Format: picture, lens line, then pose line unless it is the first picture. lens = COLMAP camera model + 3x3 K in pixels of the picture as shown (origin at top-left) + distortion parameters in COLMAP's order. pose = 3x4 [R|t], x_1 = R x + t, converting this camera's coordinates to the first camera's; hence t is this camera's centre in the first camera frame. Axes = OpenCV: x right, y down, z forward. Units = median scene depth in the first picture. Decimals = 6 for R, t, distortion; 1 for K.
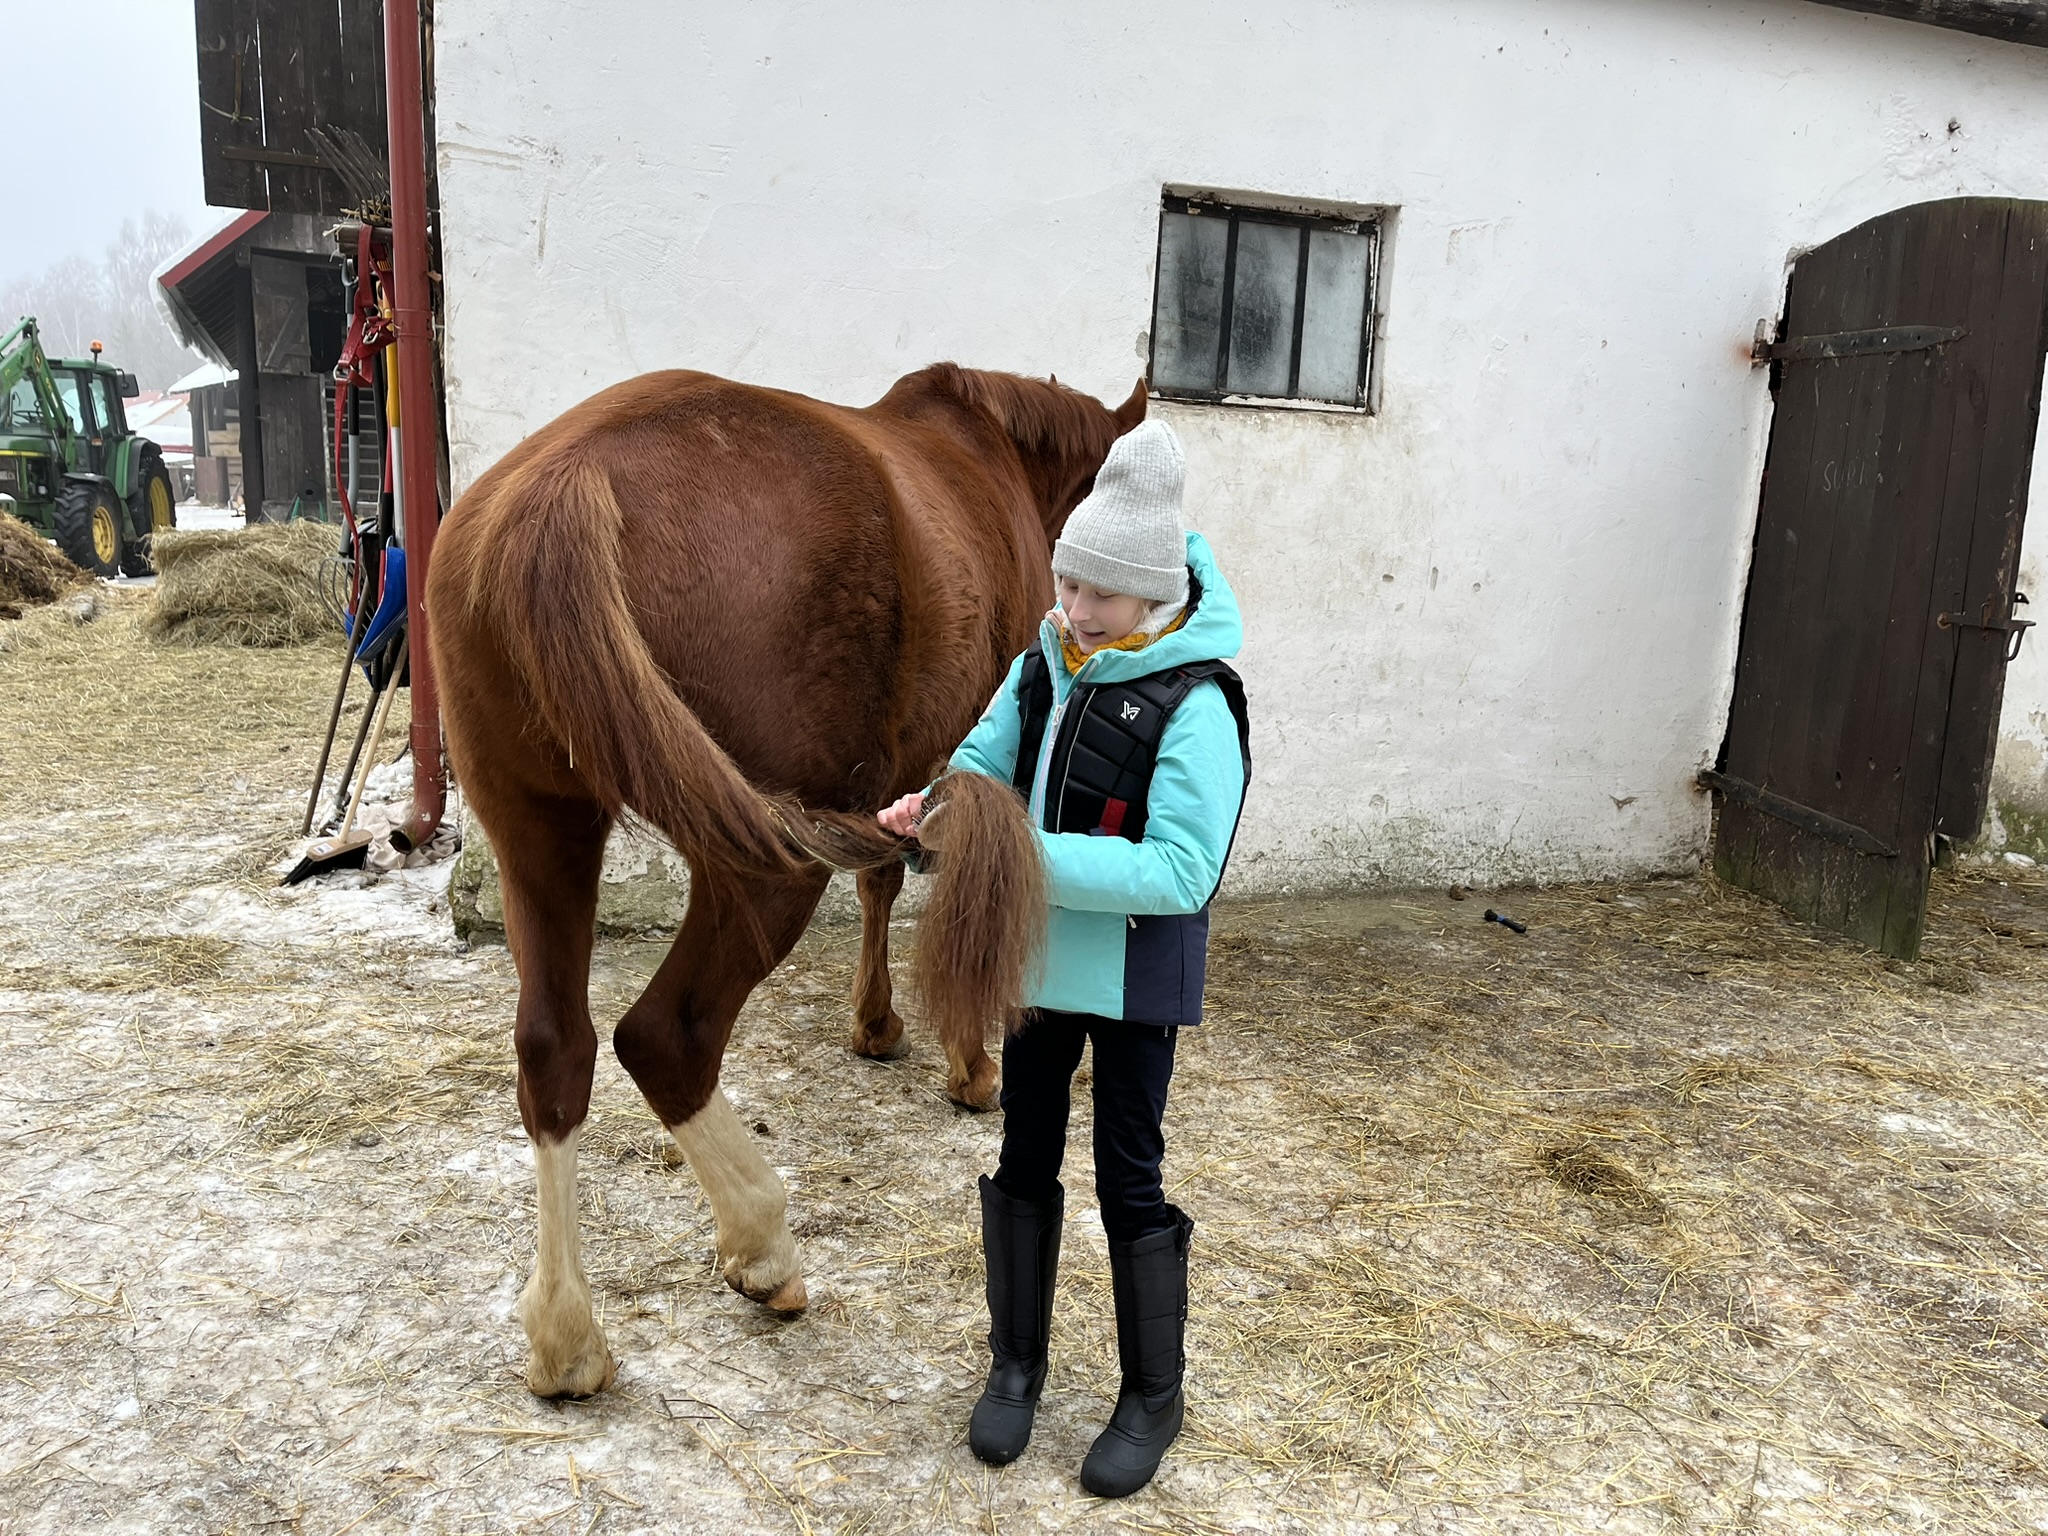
lens RADIAL K [[1547.6, 0, 1021.6], [0, 1547.6, 773.2], [0, 0, 1]] dist [0.078196, -0.099517]
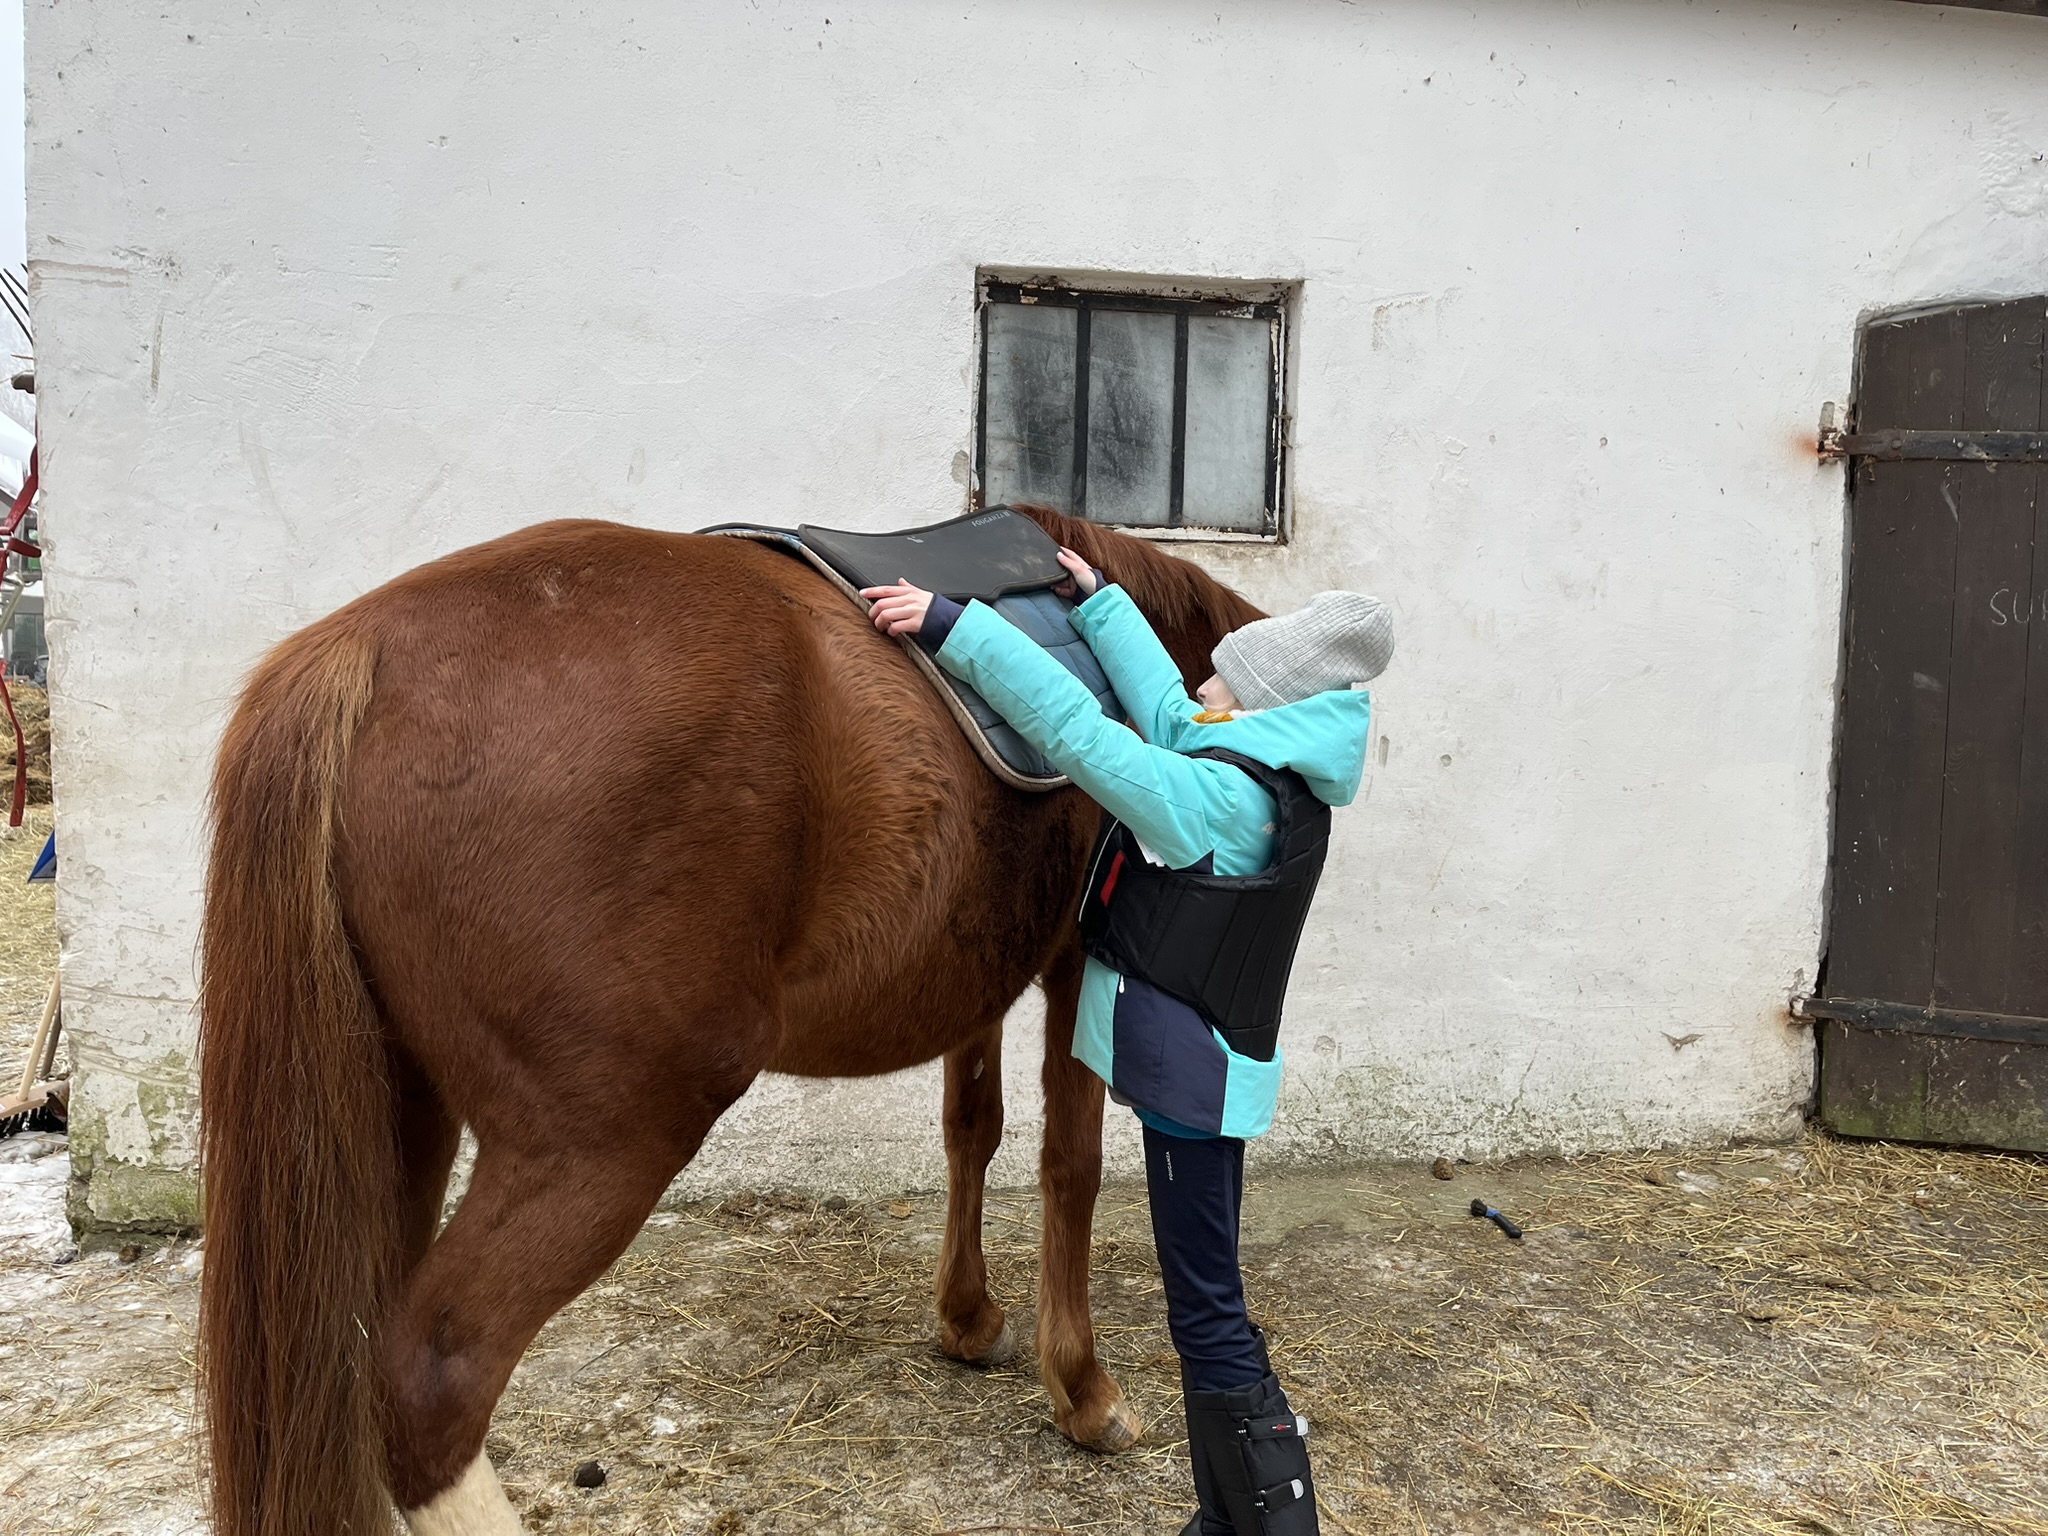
lens RADIAL K [[1538.0, 0, 988.2], [0, 1538.0, 764.1], [0, 0, 1]] dist [0.075684, -0.101404]
pose [[0.990240, -0.020532, -0.137851, 0.182866], [0.006083, 0.994514, -0.104429, -0.042089], [0.139239, 0.102572, 0.984932, 0.236273]]
